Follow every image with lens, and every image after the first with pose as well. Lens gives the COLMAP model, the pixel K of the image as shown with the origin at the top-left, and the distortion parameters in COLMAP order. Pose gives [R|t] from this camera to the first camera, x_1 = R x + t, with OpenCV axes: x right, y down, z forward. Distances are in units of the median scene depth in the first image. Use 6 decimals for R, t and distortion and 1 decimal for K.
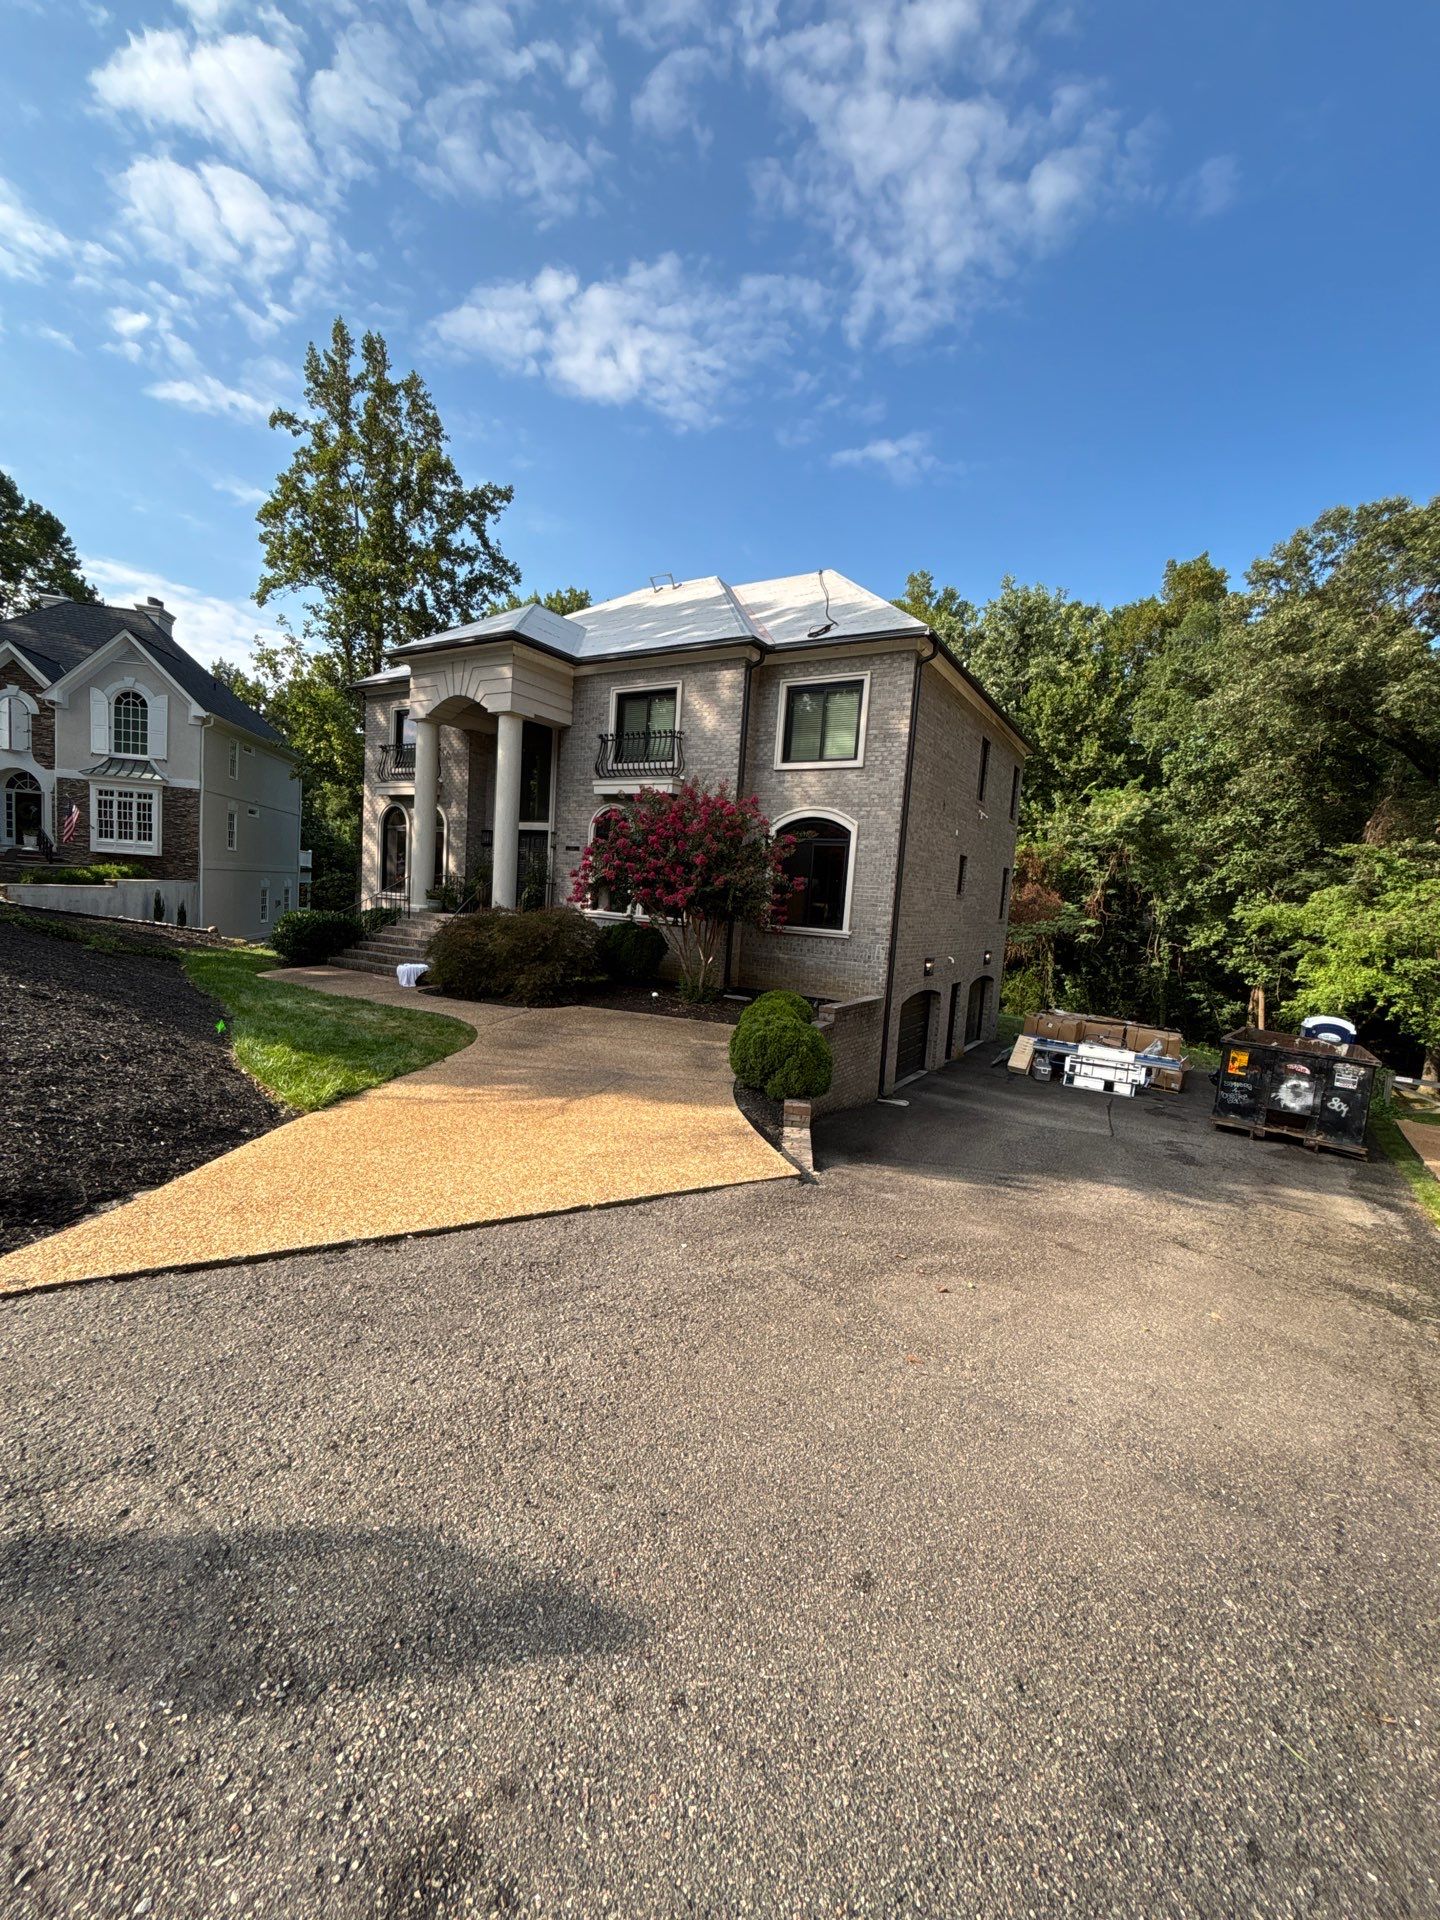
lens RADIAL K [[774.1, 0, 729.2], [0, 774.1, 965.0], [0, 0, 1]] dist [0.001290, -0.003523]
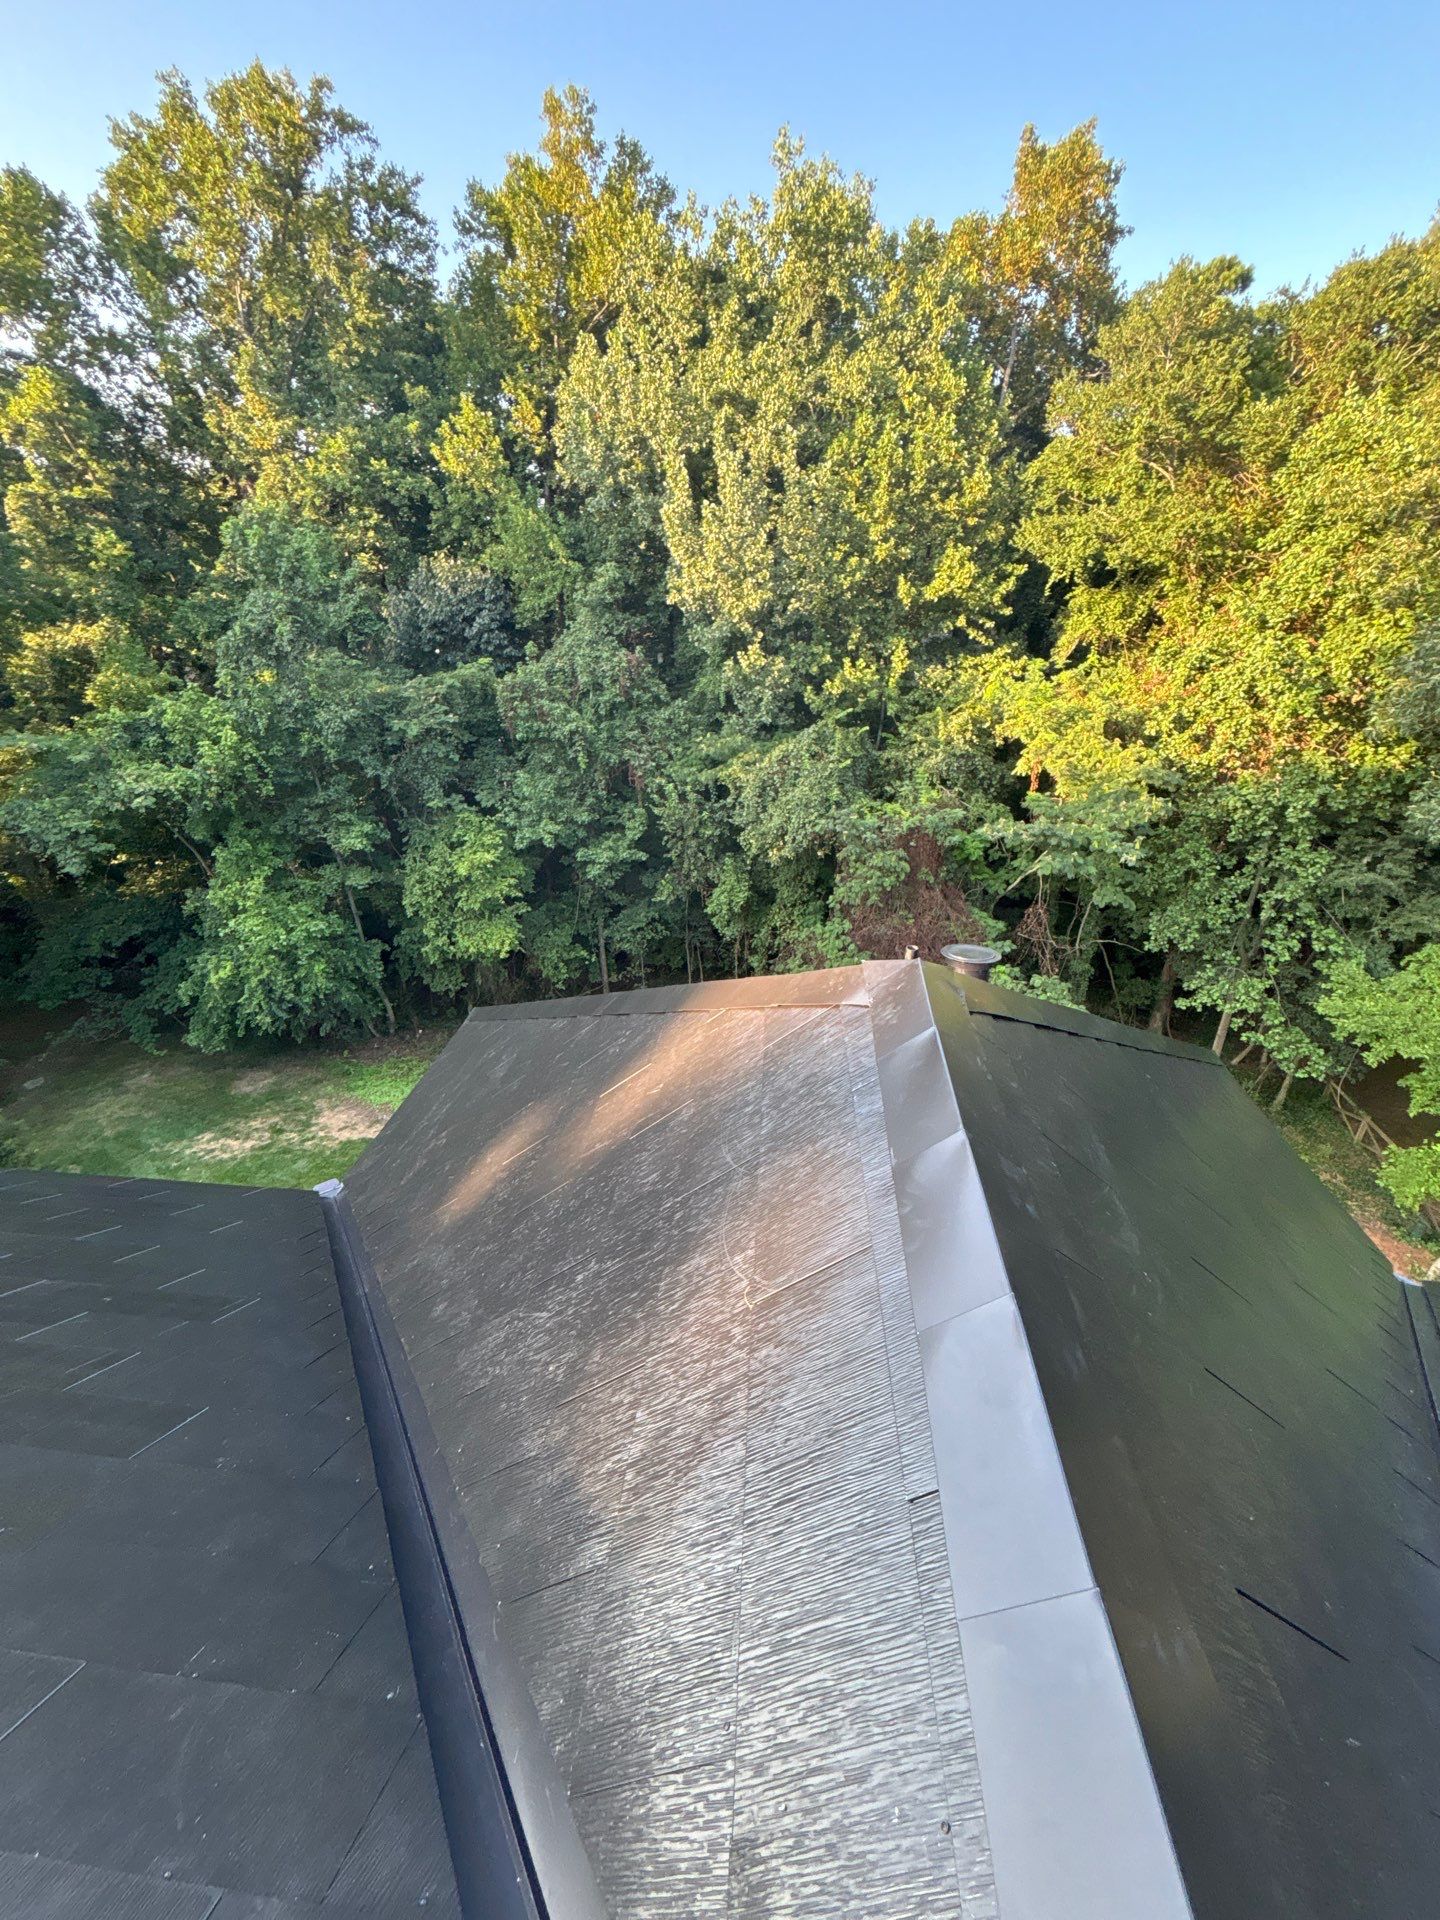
lens RADIAL K [[774.1, 0, 729.2], [0, 774.1, 965.0], [0, 0, 1]] dist [0.001290, -0.003523]
pose [[0.890738, -0.263462, 0.370370, 0.016231], [0.100525, 0.908878, 0.404767, -0.195572], [-0.443261, -0.323310, 0.836056, 0.378227]]
